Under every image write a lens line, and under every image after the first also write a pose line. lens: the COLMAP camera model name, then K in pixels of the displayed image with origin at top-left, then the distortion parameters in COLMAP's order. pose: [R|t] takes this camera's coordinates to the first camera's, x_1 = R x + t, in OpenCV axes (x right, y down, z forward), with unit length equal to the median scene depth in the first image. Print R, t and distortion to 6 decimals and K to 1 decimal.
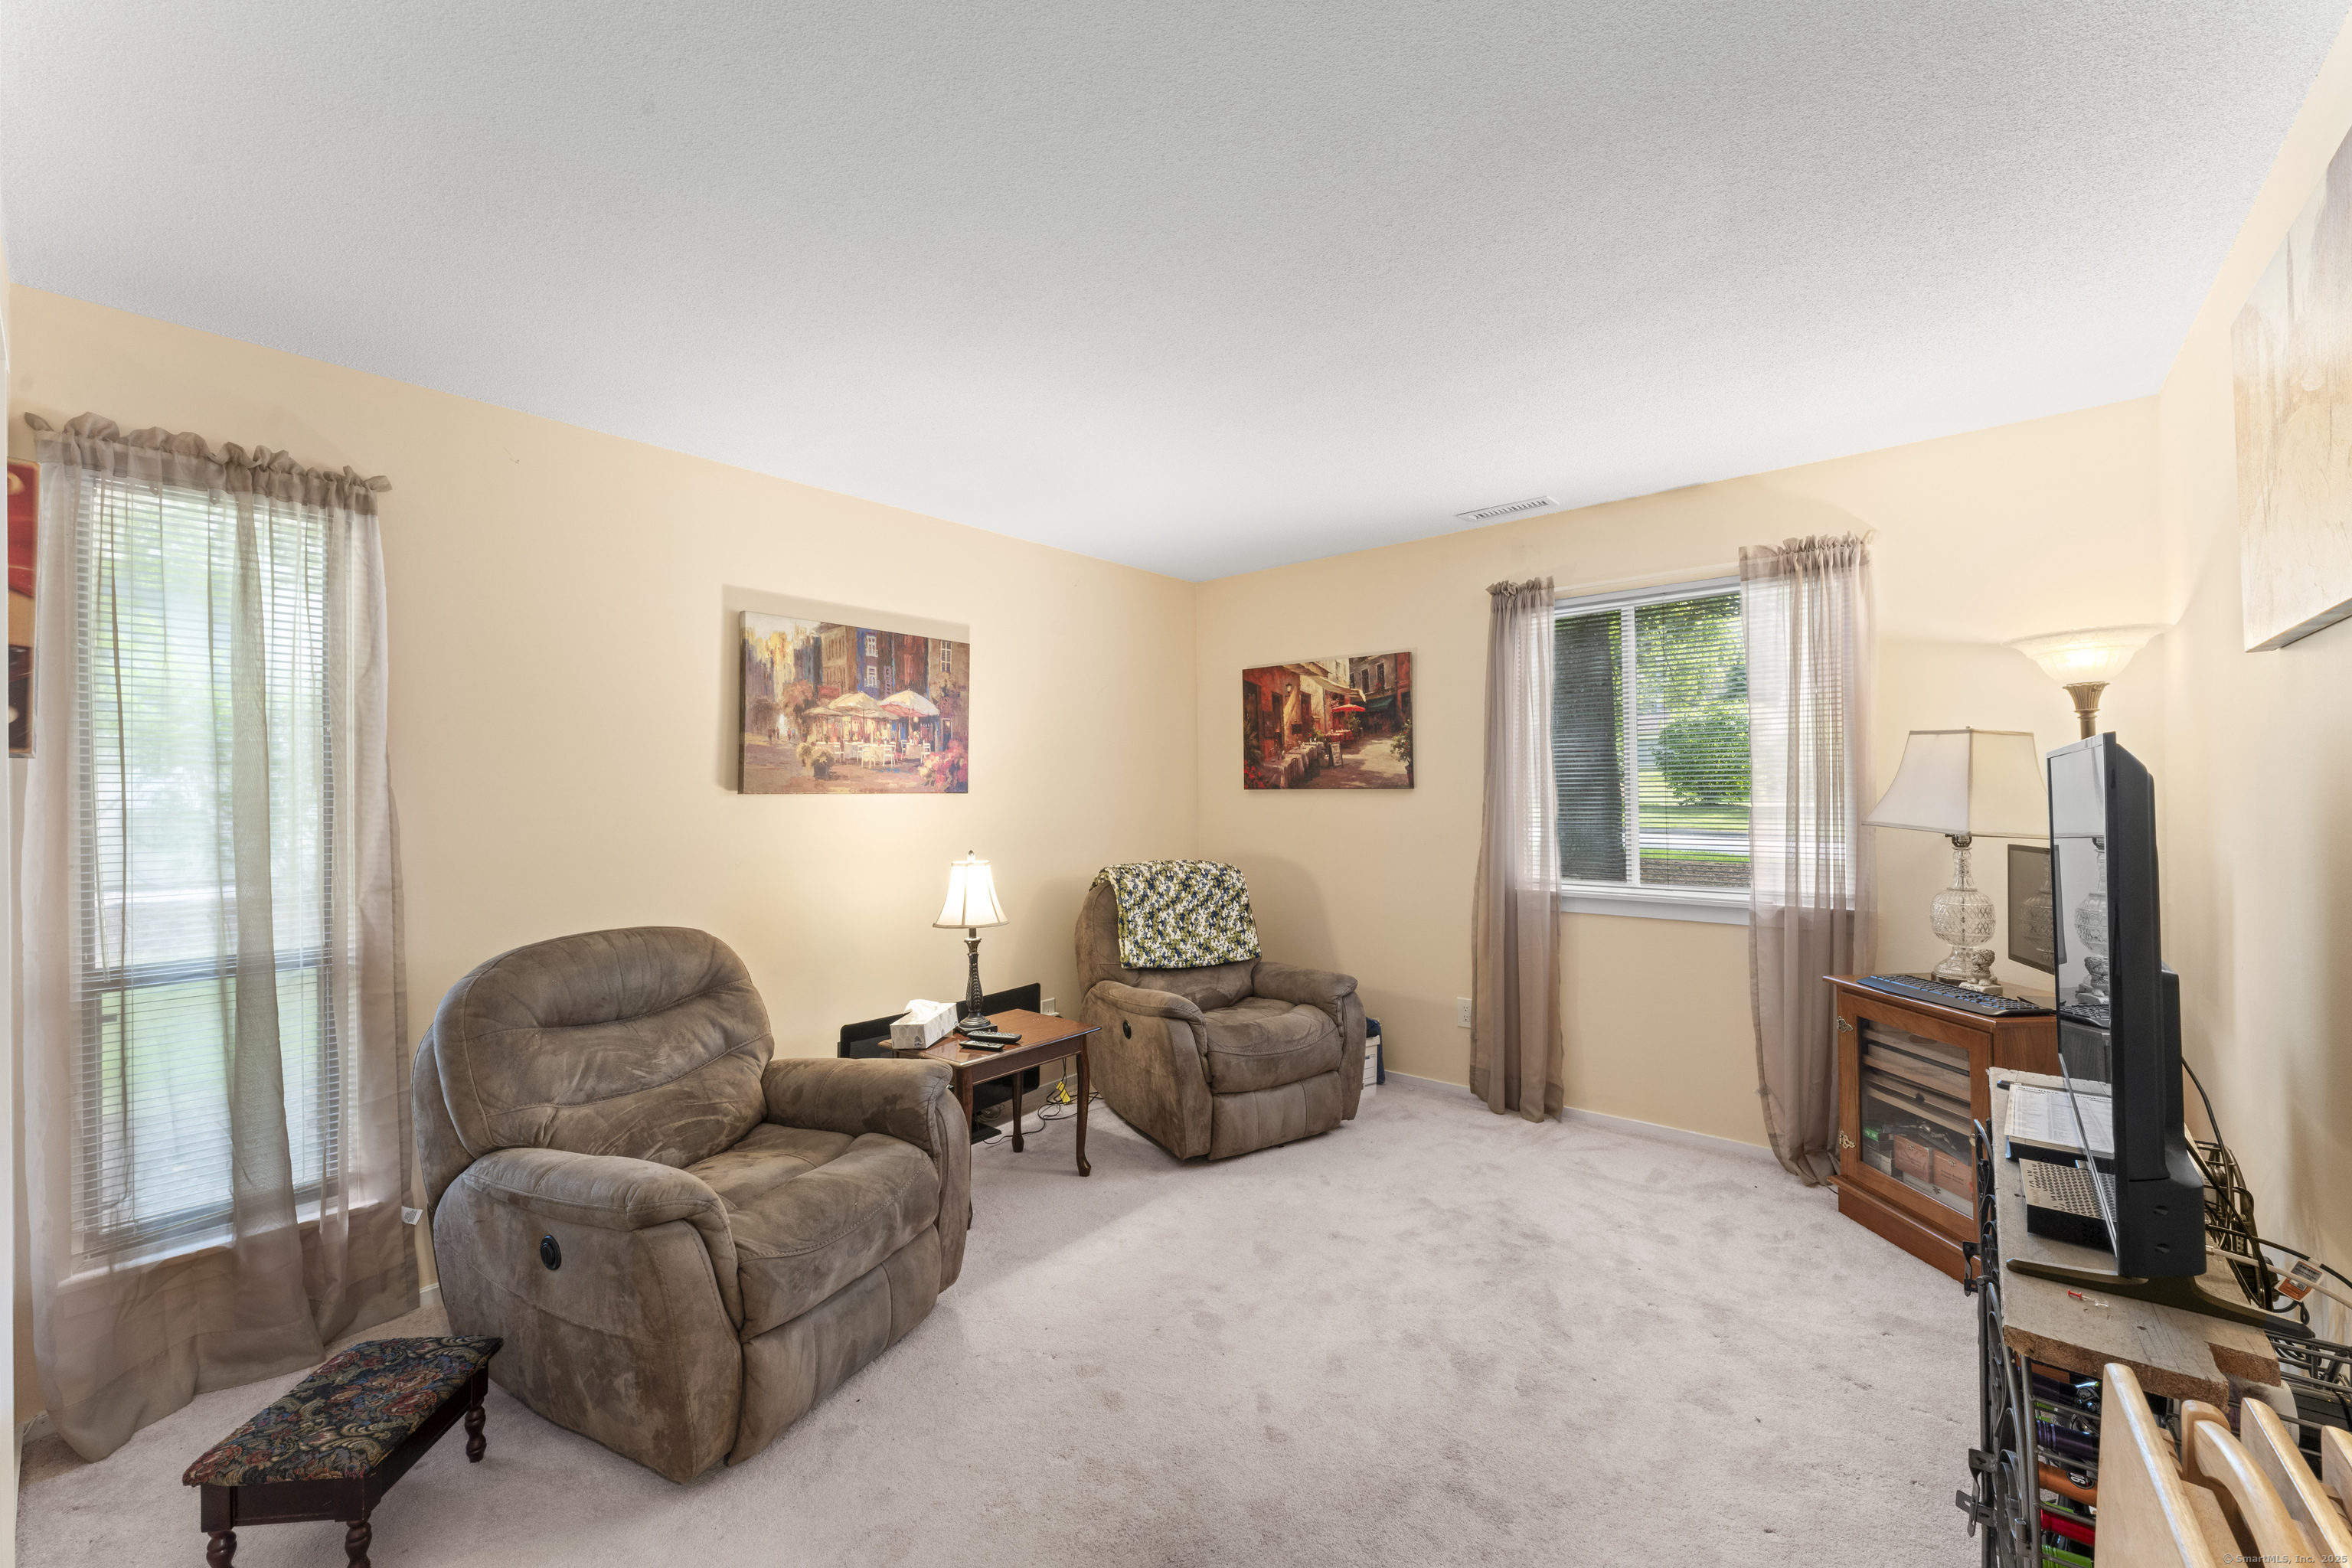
lens RADIAL K [[958.3, 0, 1179.2], [0, 958.3, 789.3], [0, 0, 1]] dist [0.003052, 0.000348]
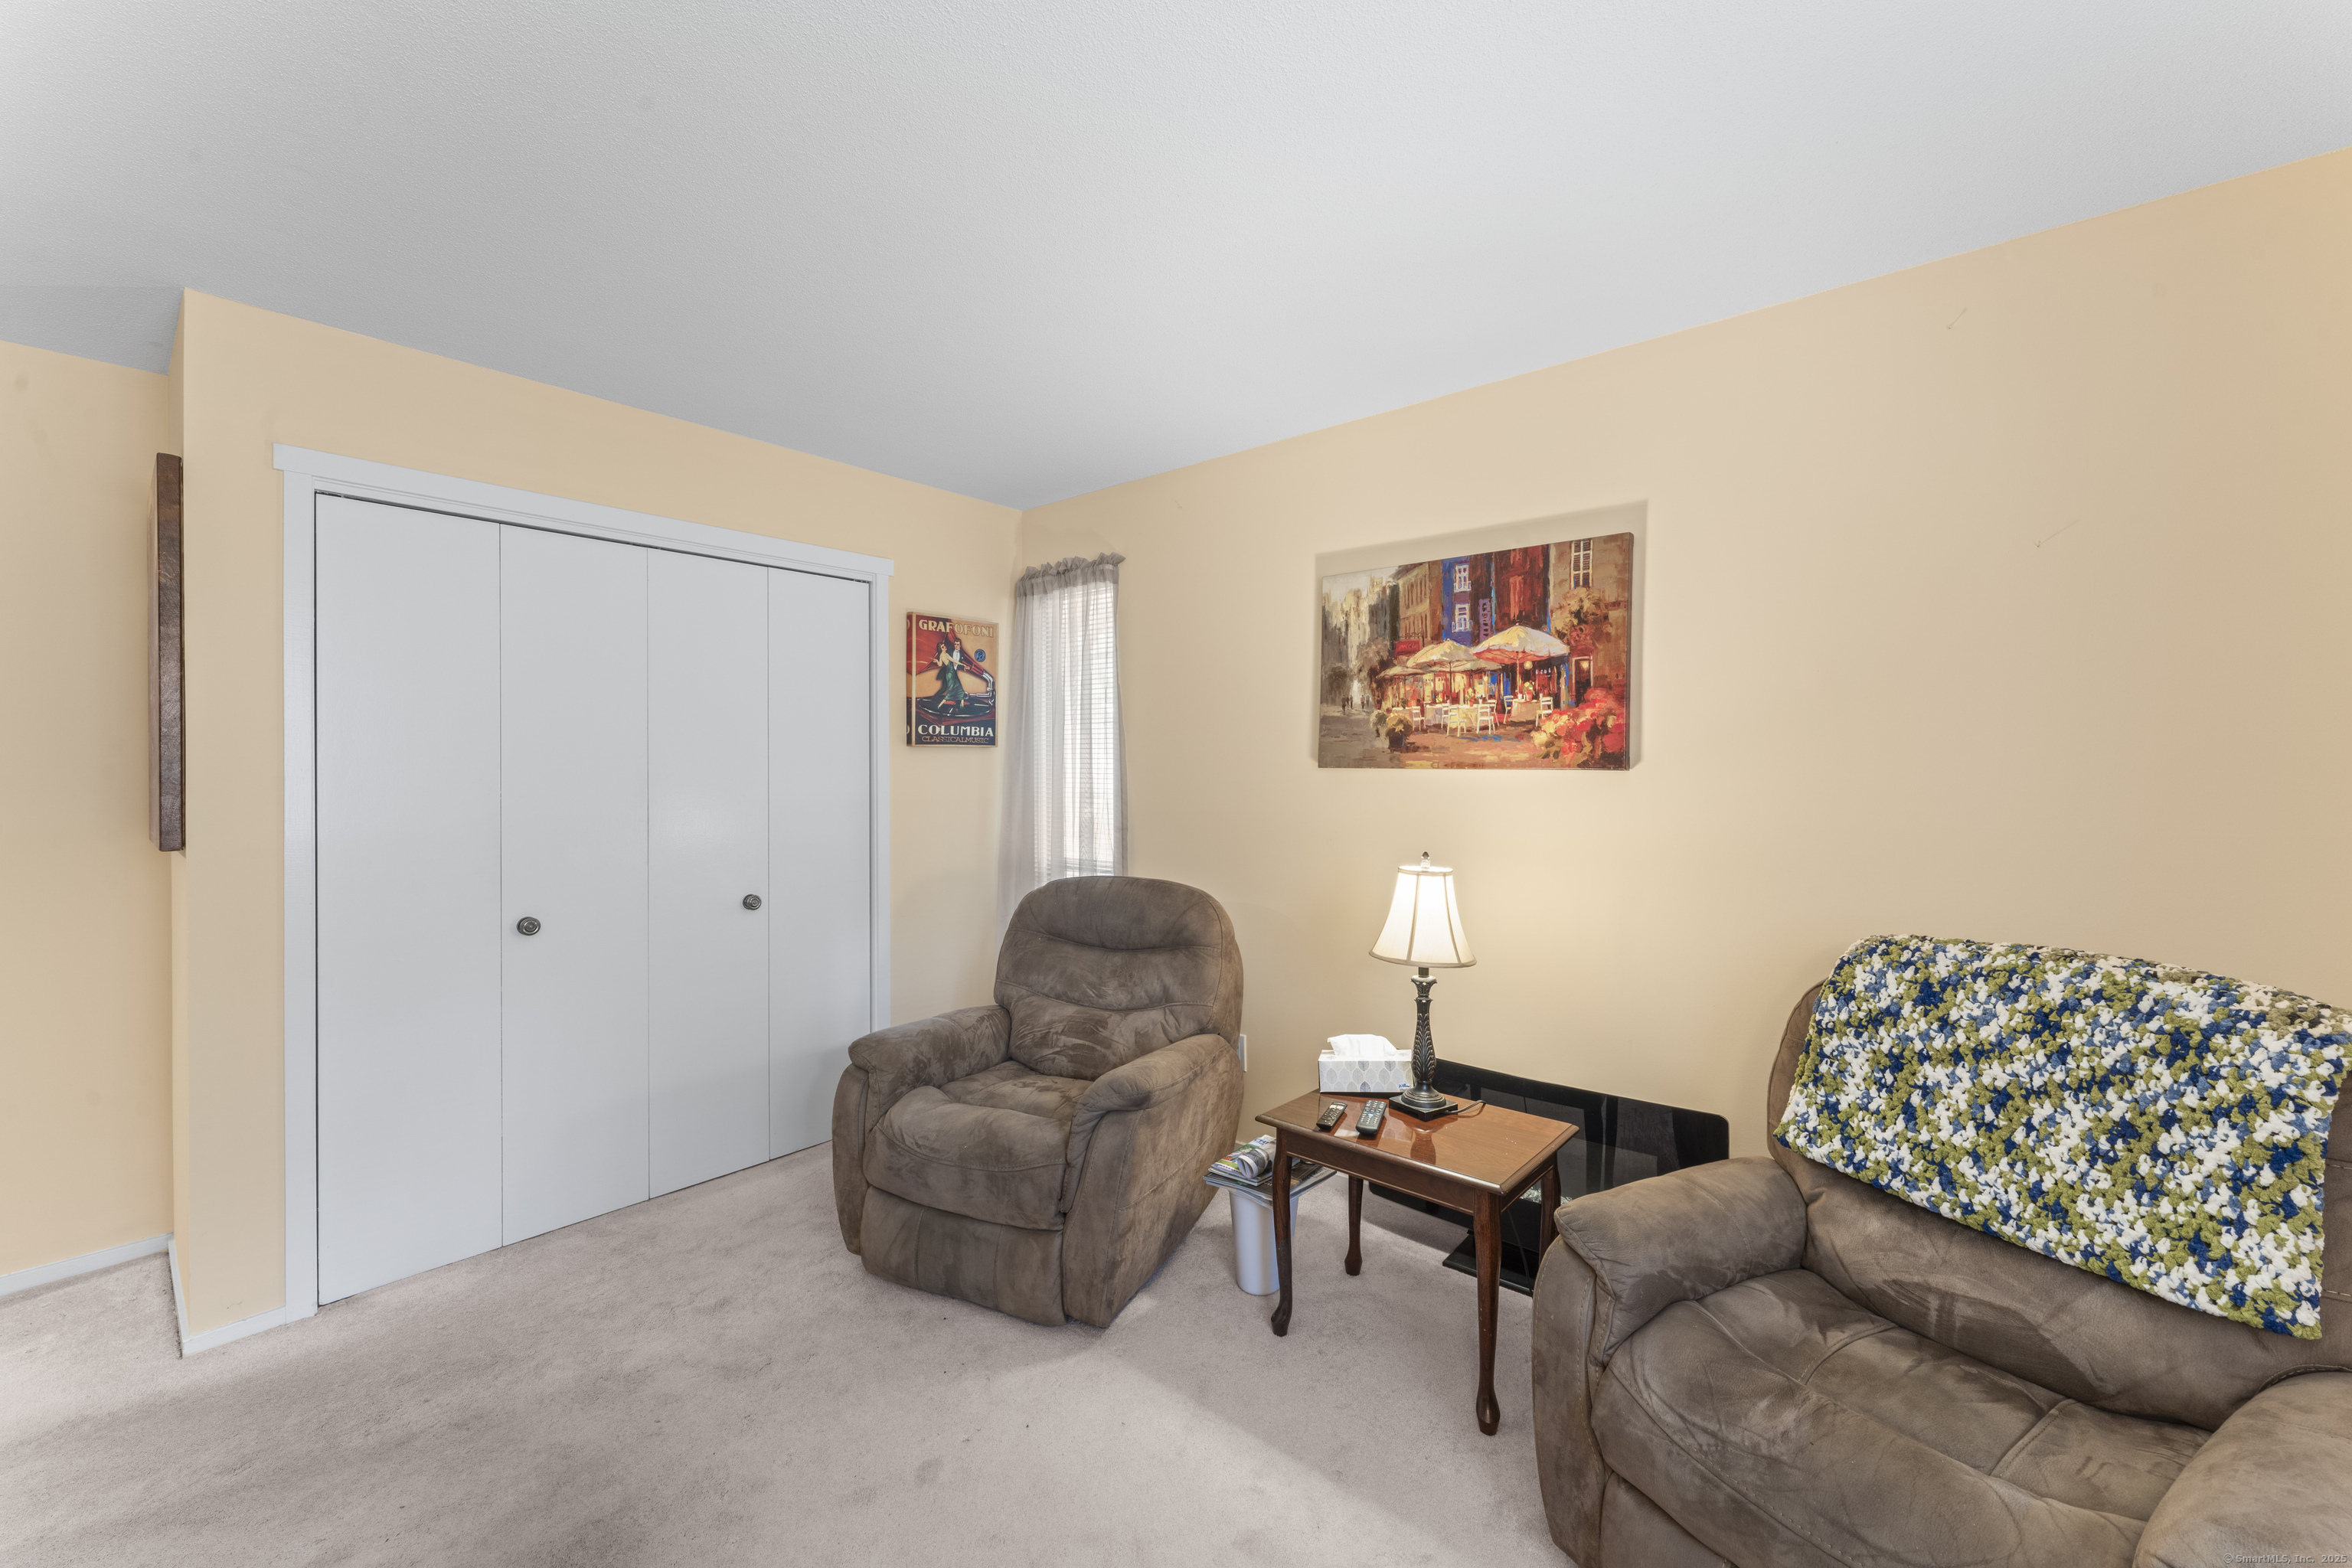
lens RADIAL K [[958.3, 0, 1179.2], [0, 958.3, 768.4], [0, 0, 1]] dist [0.003052, 0.000348]
pose [[-0.018791, 0.012628, -0.999744, 0.455767], [0.001342, 0.999920, 0.012605, -0.006004], [0.999823, -0.001105, -0.018806, 0.780703]]
